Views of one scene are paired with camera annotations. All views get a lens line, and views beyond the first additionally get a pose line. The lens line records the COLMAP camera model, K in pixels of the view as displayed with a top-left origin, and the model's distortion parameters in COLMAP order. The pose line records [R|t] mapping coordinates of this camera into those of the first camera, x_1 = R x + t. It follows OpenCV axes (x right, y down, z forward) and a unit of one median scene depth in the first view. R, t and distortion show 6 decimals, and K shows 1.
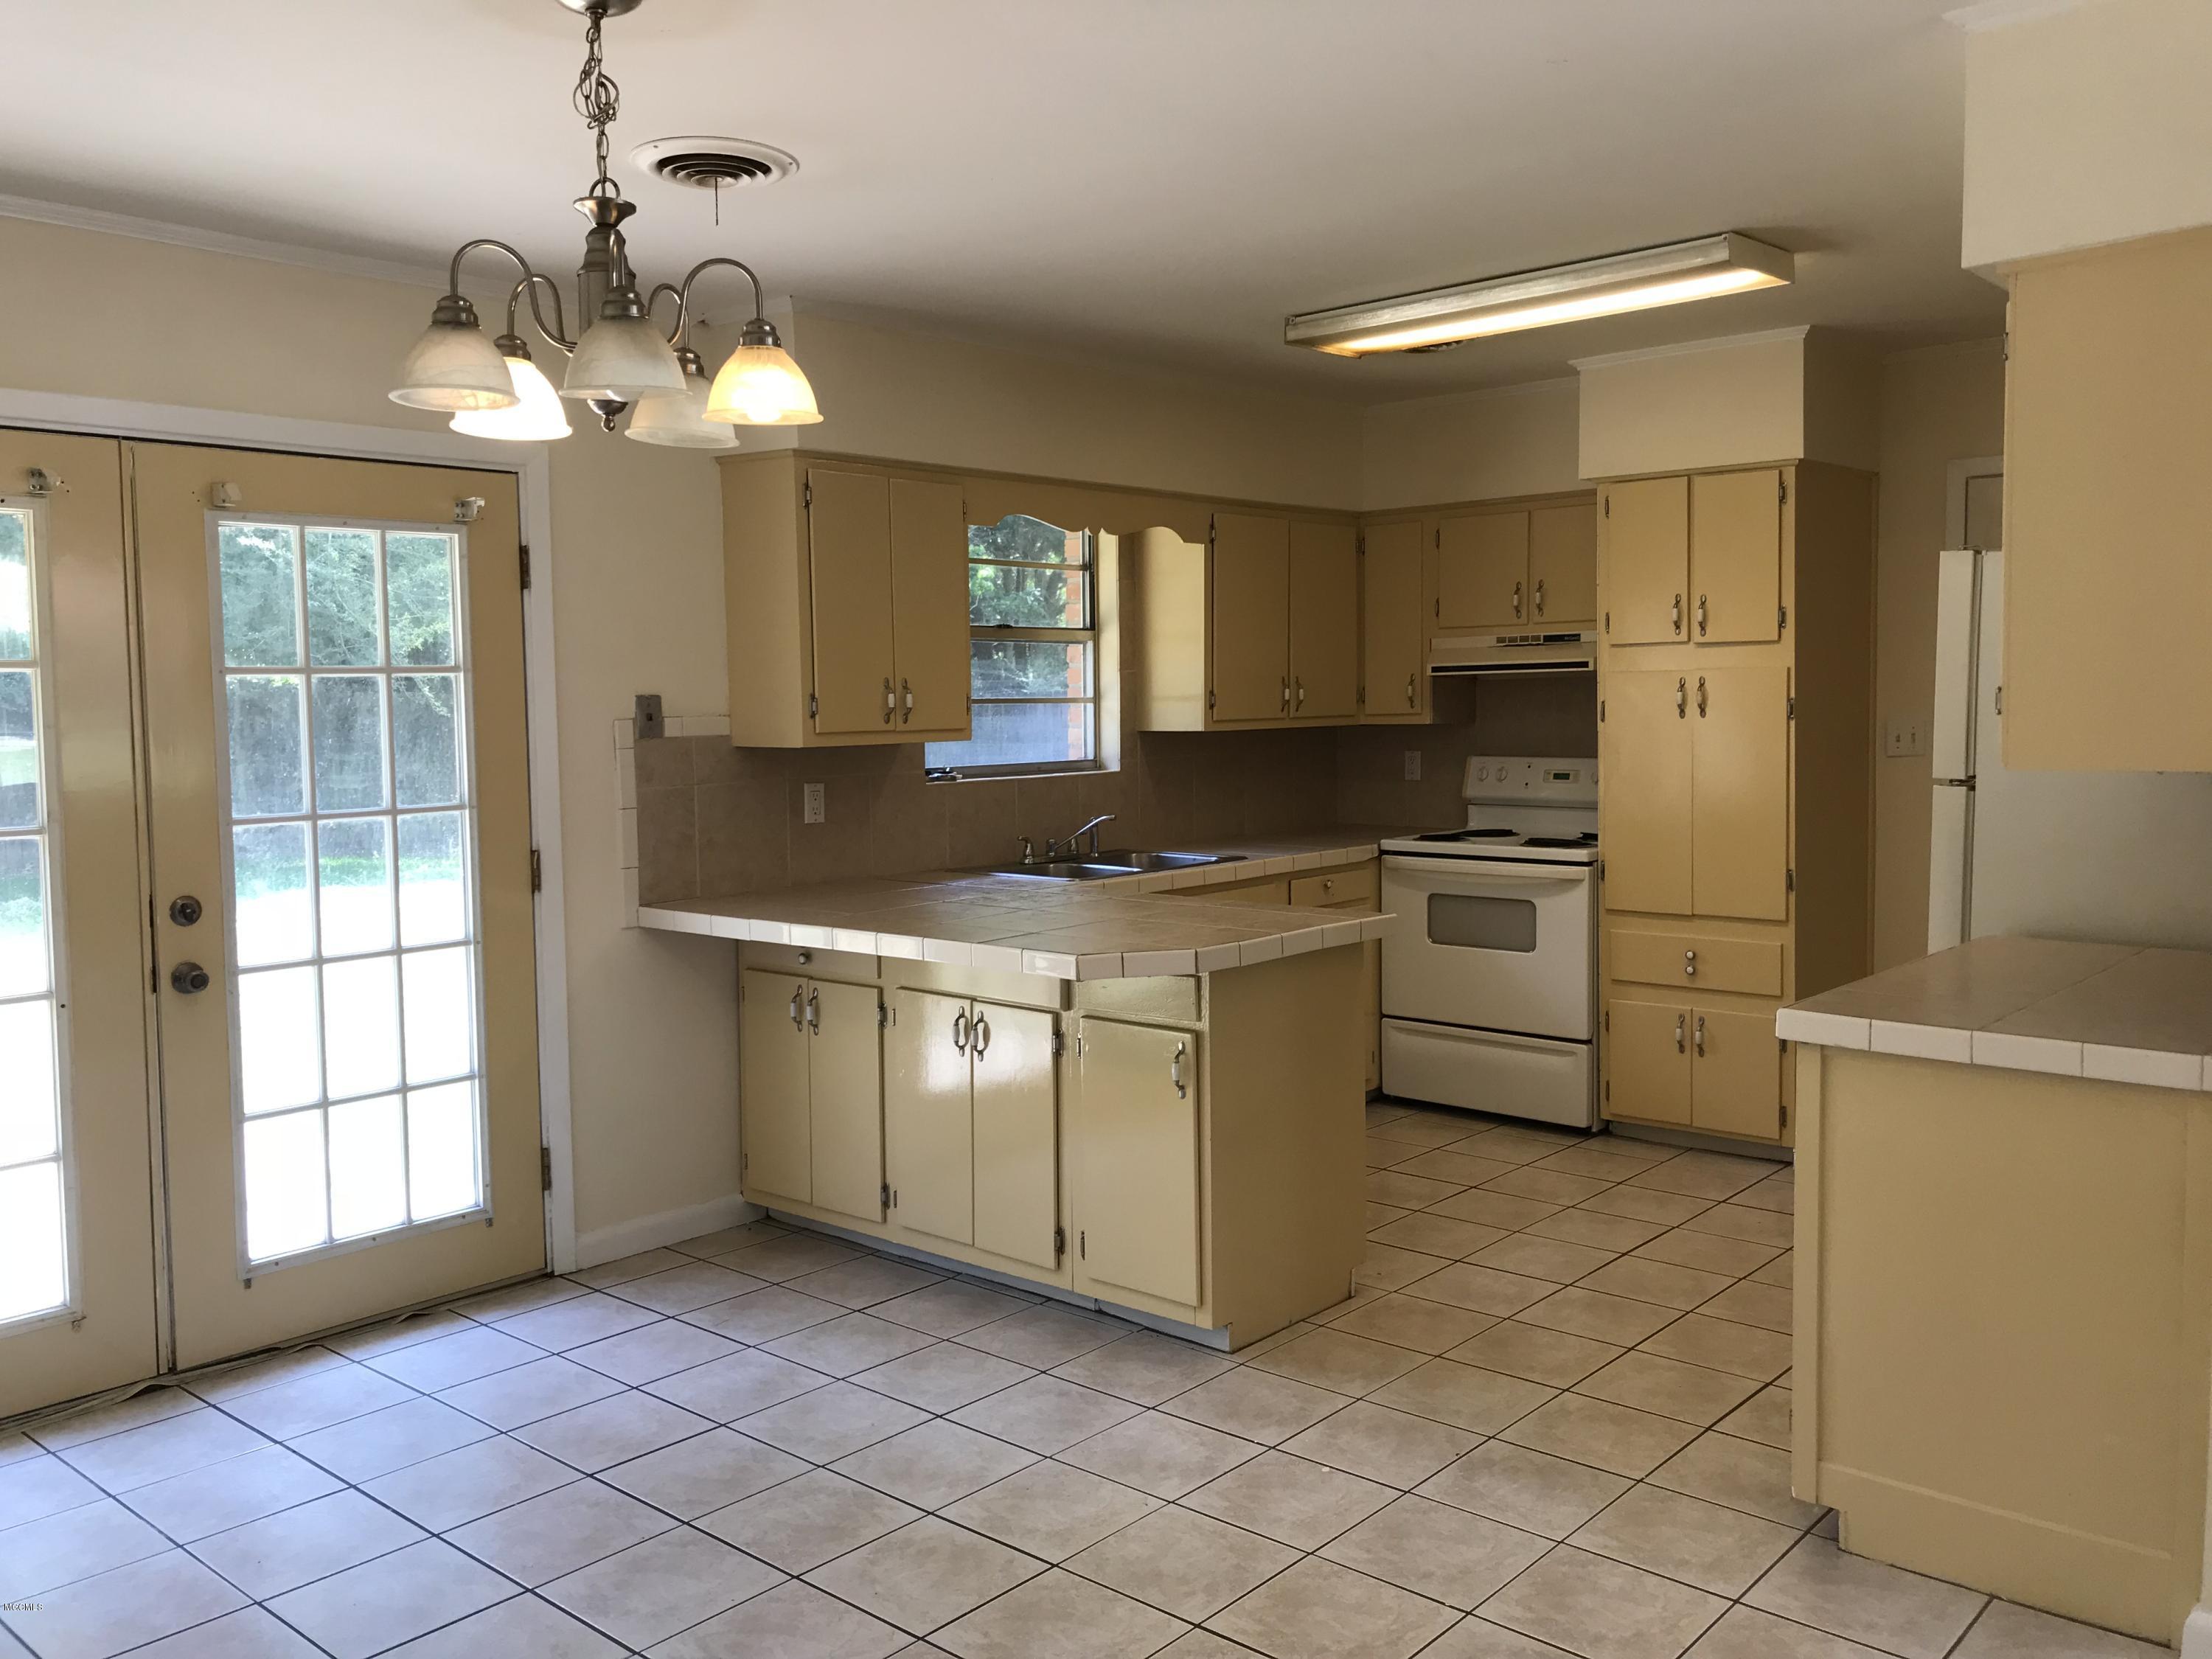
lens RADIAL K [[1813.1, 0, 1102.0], [0, 1813.1, 792.1], [0, 0, 1]] dist [0.027281, -0.033883]
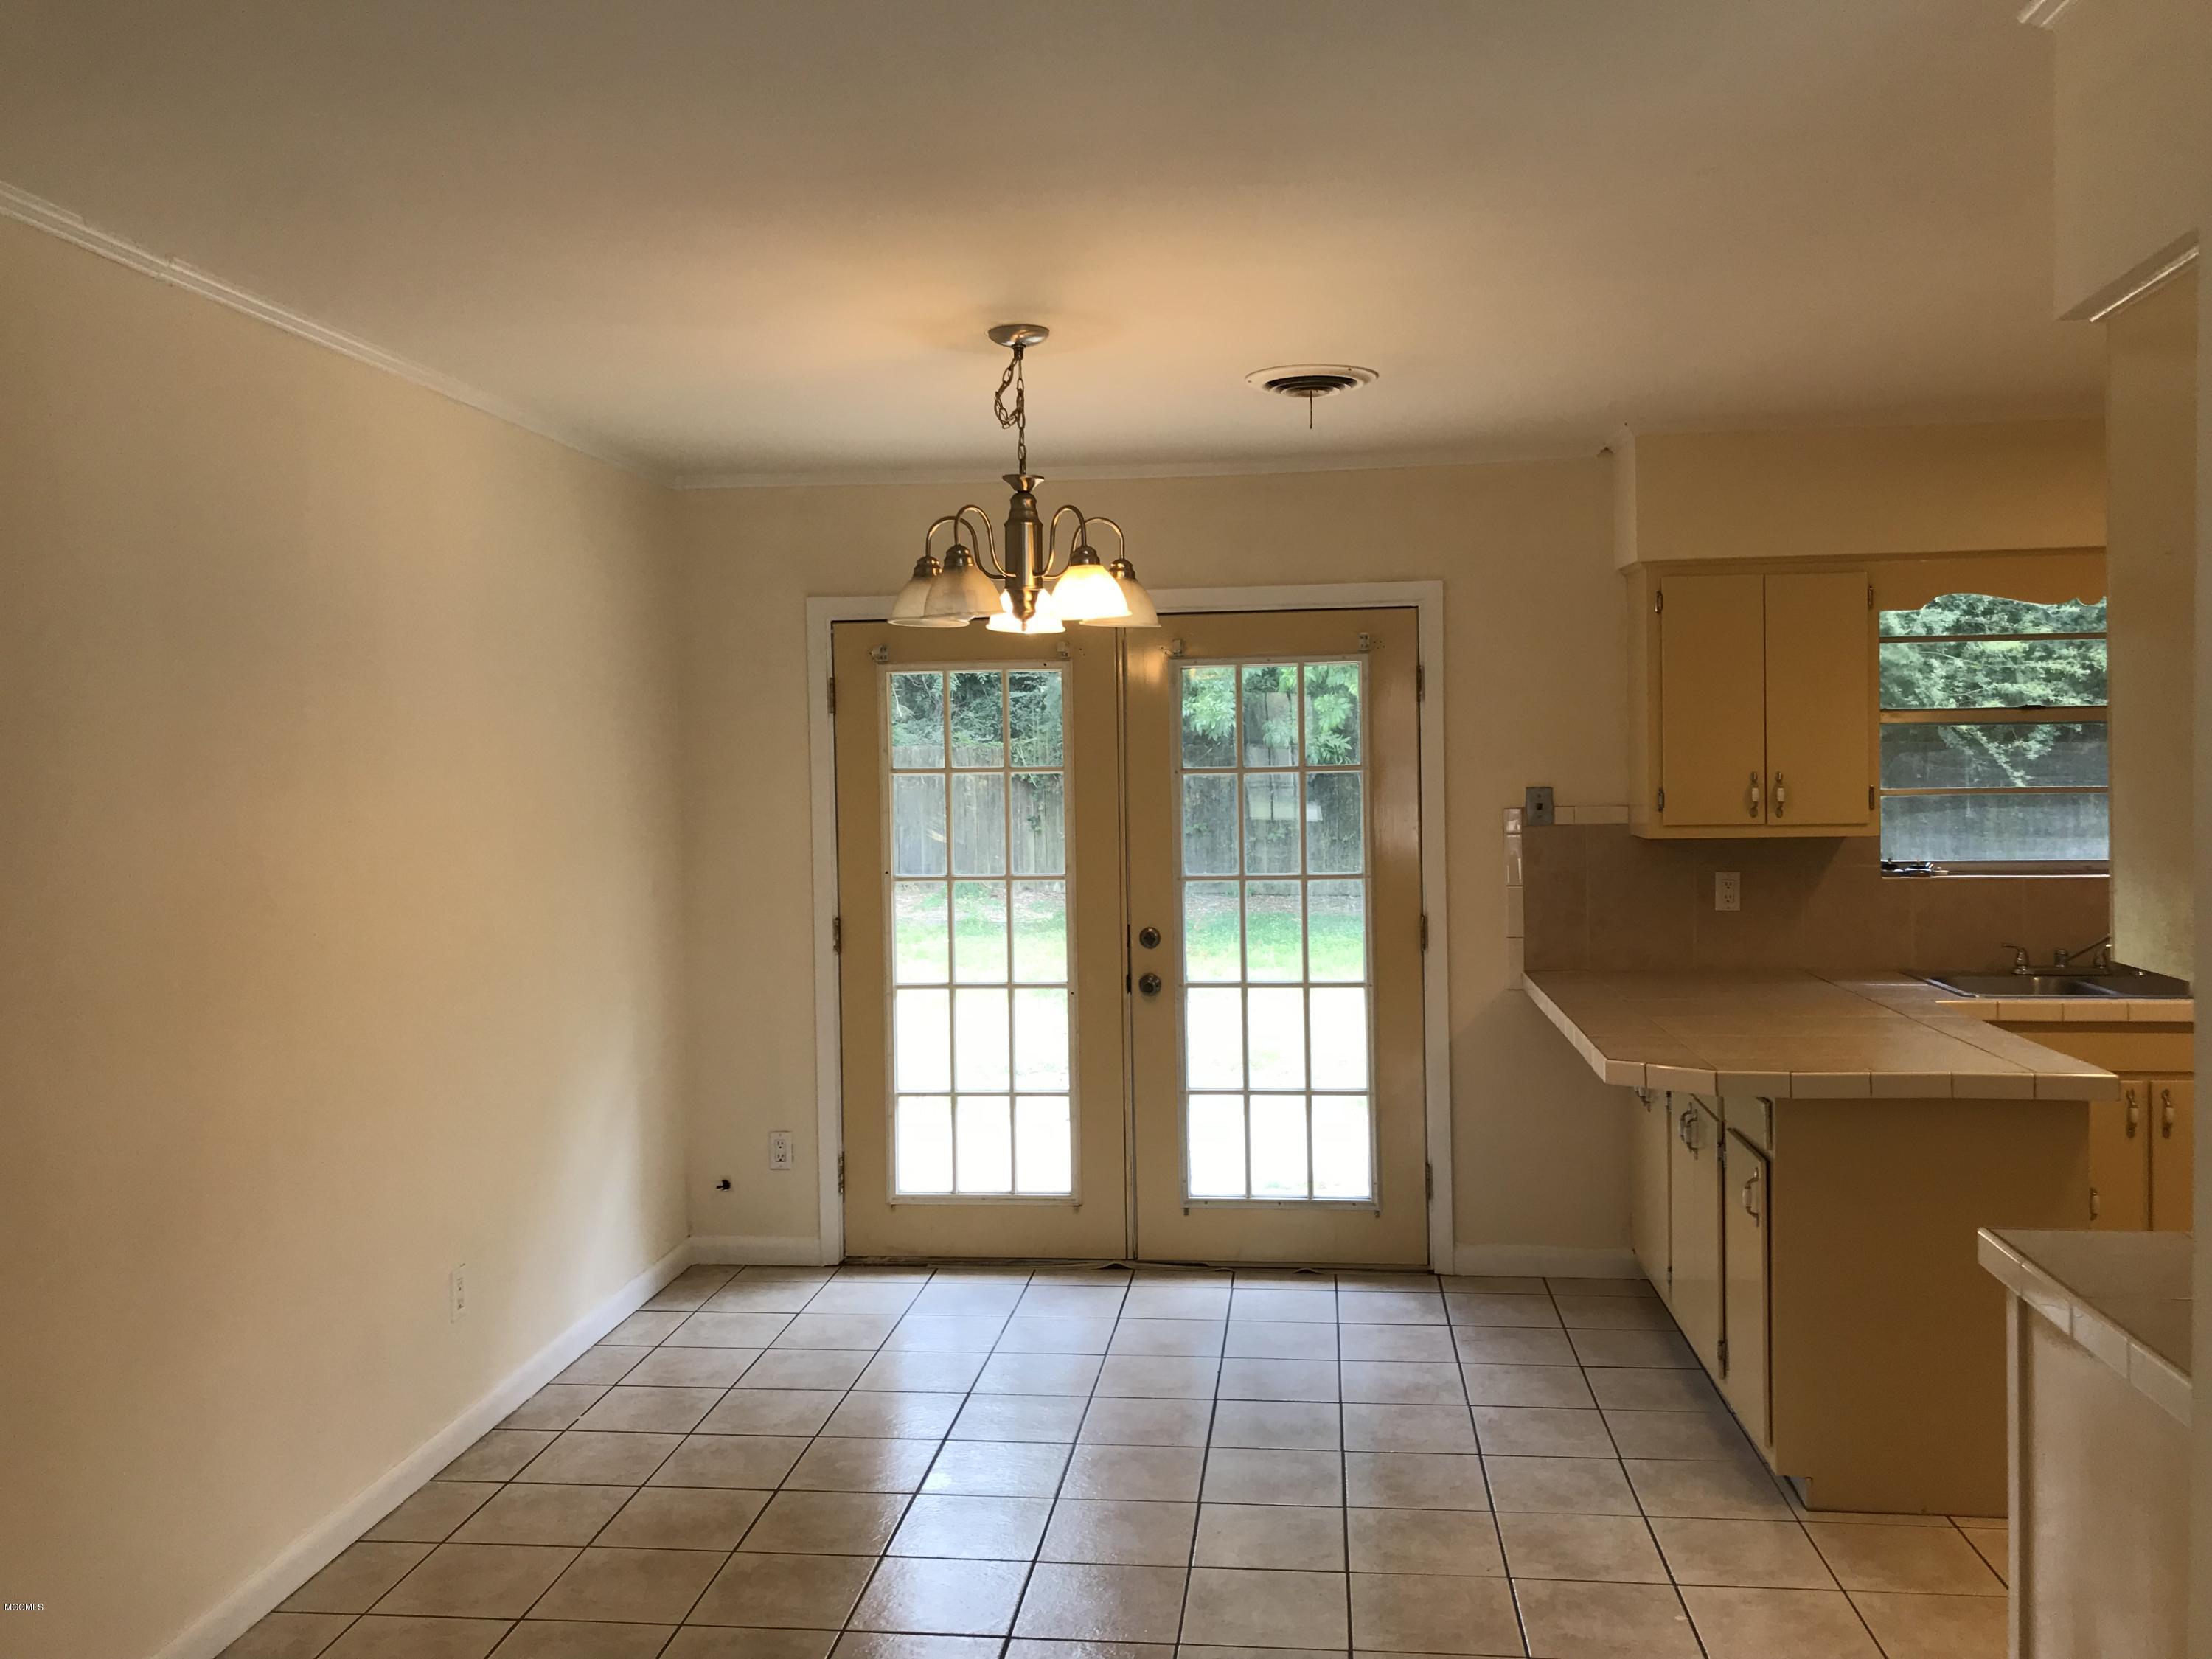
lens RADIAL K [[1810.8, 0, 1102.4], [0, 1810.8, 802.3], [0, 0, 1]] dist [0.088820, -0.179906]
pose [[0.573555, 0.028200, -0.818682, 0.505215], [-0.038044, 0.999246, 0.007766, -0.040398], [0.818283, 0.026692, 0.574195, 0.119462]]
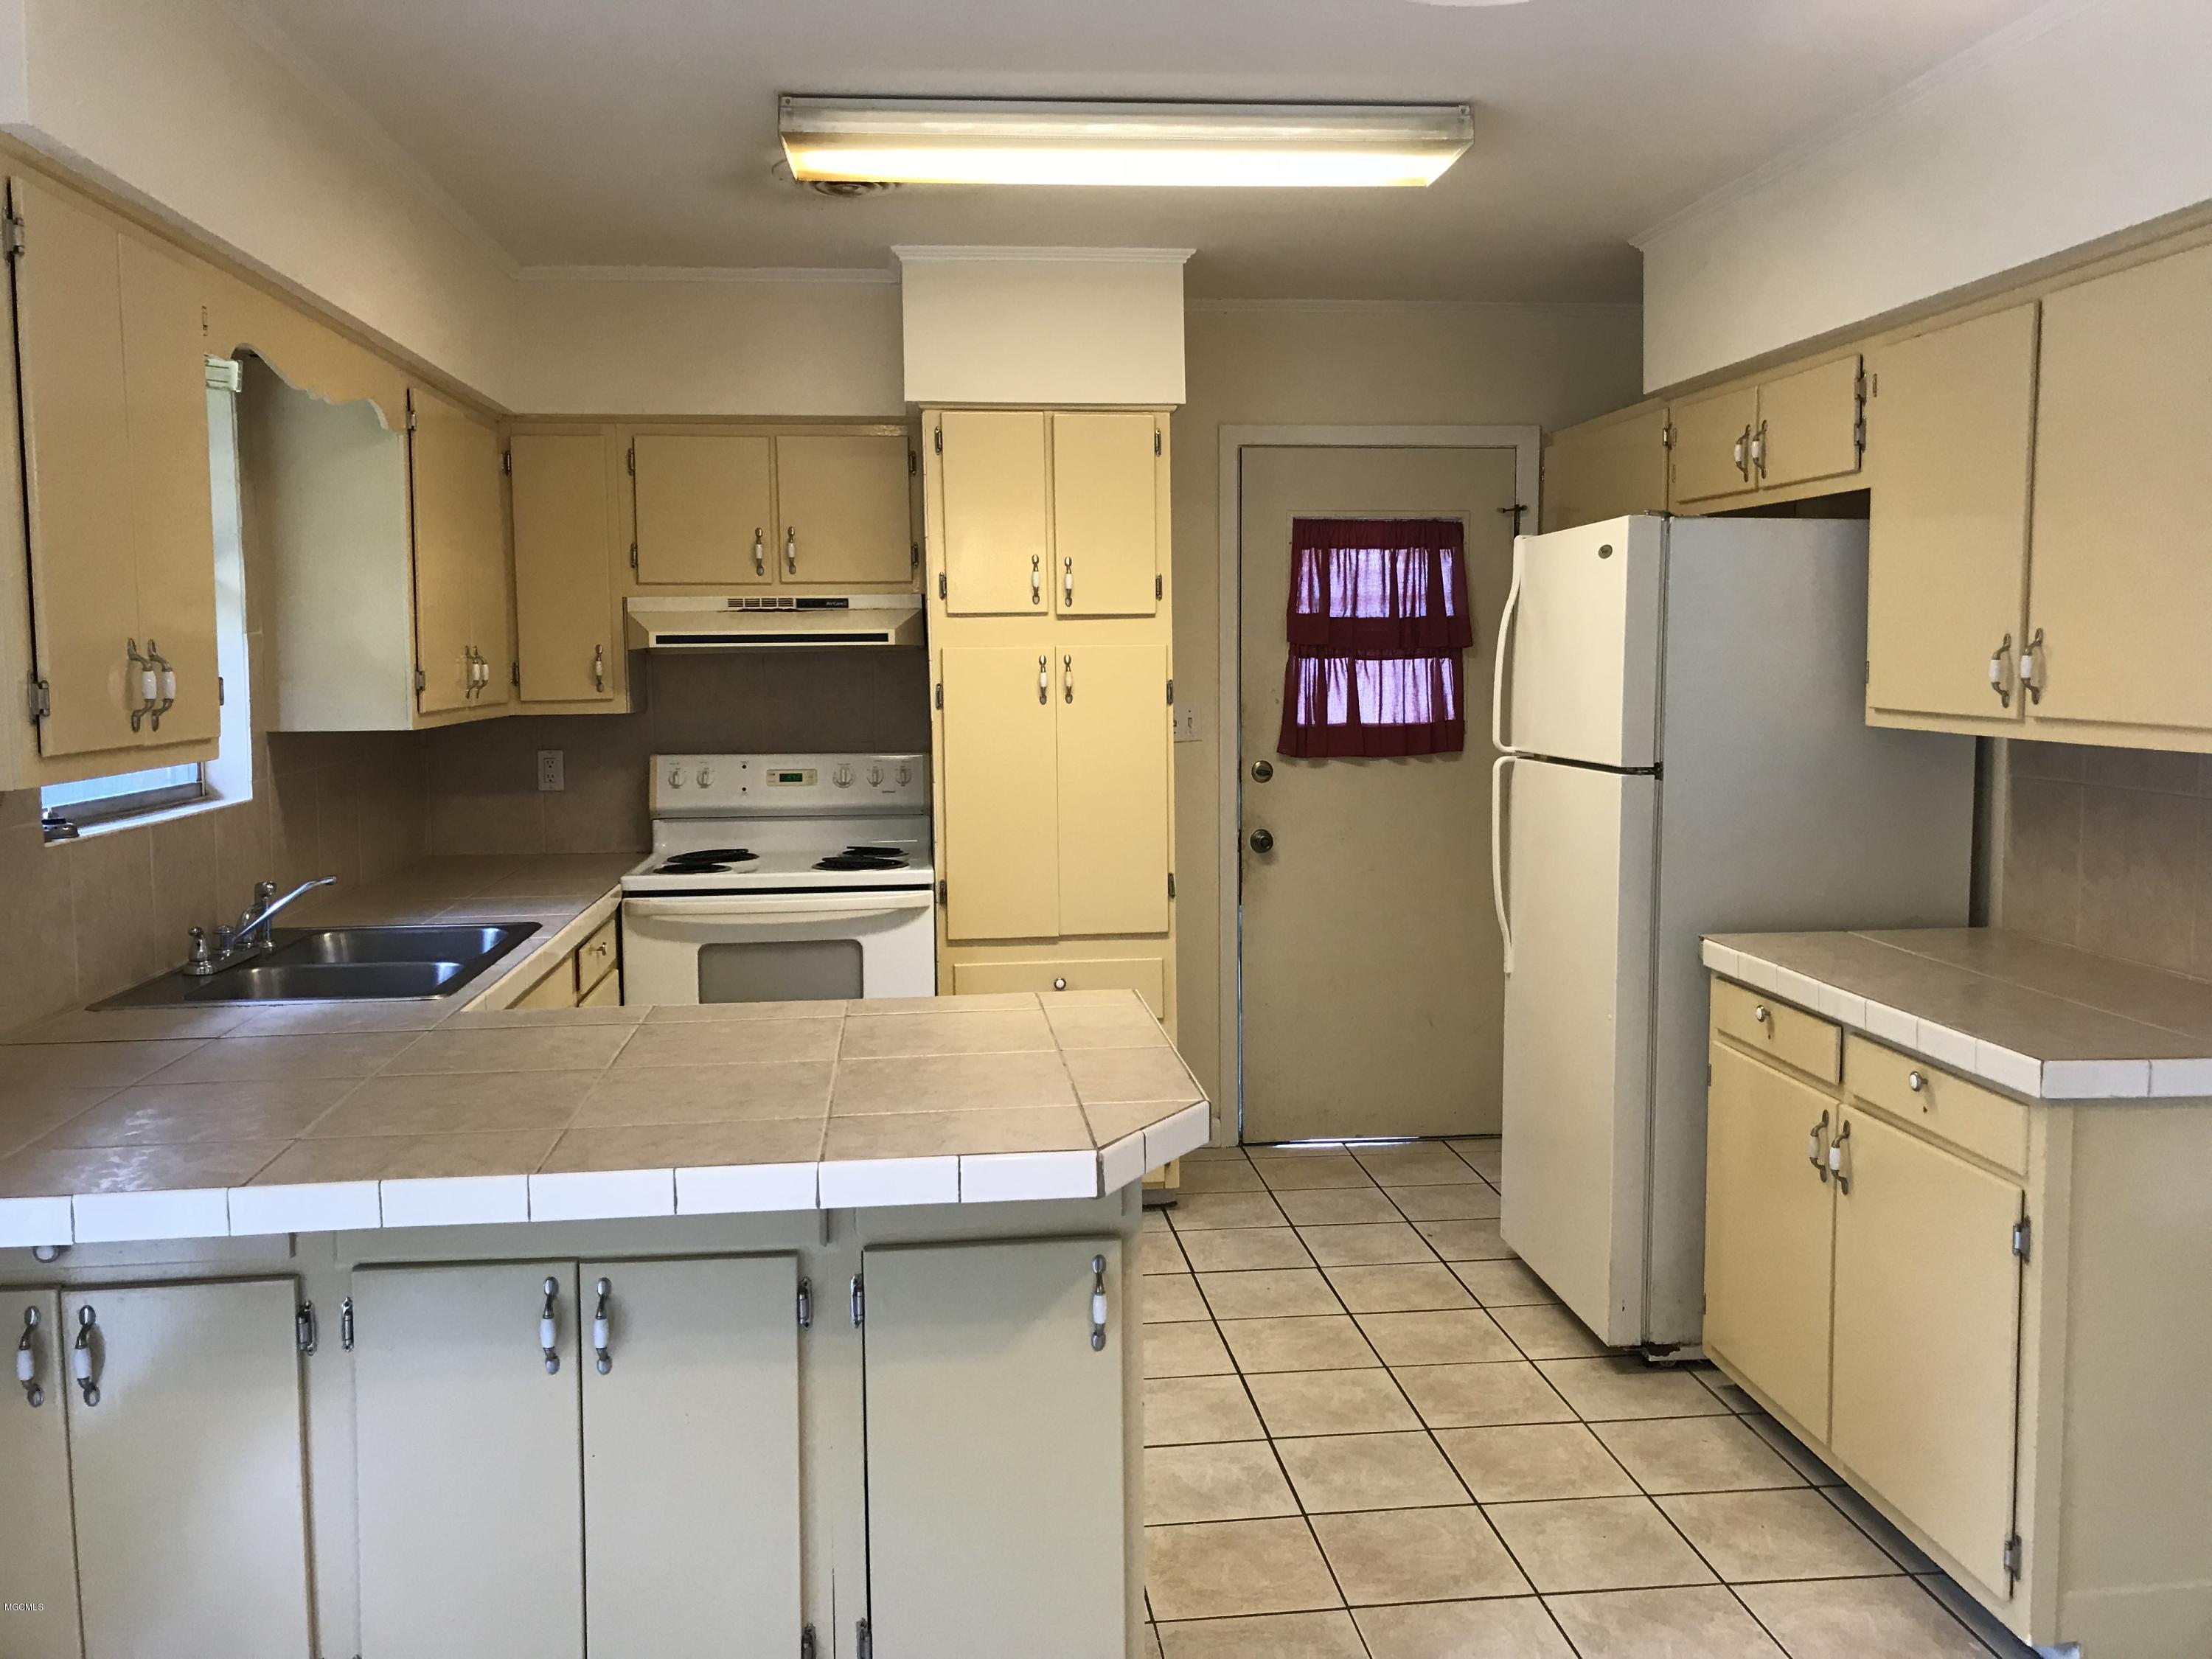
lens RADIAL K [[1795.1, 0, 1109.7], [0, 1795.1, 802.4], [0, 0, 1]] dist [0.065568, -0.101331]
pose [[0.667291, -0.052078, 0.742974, -0.307945], [0.039393, 0.998624, 0.034618, -0.025309], [-0.743755, 0.006168, 0.668424, 0.477268]]
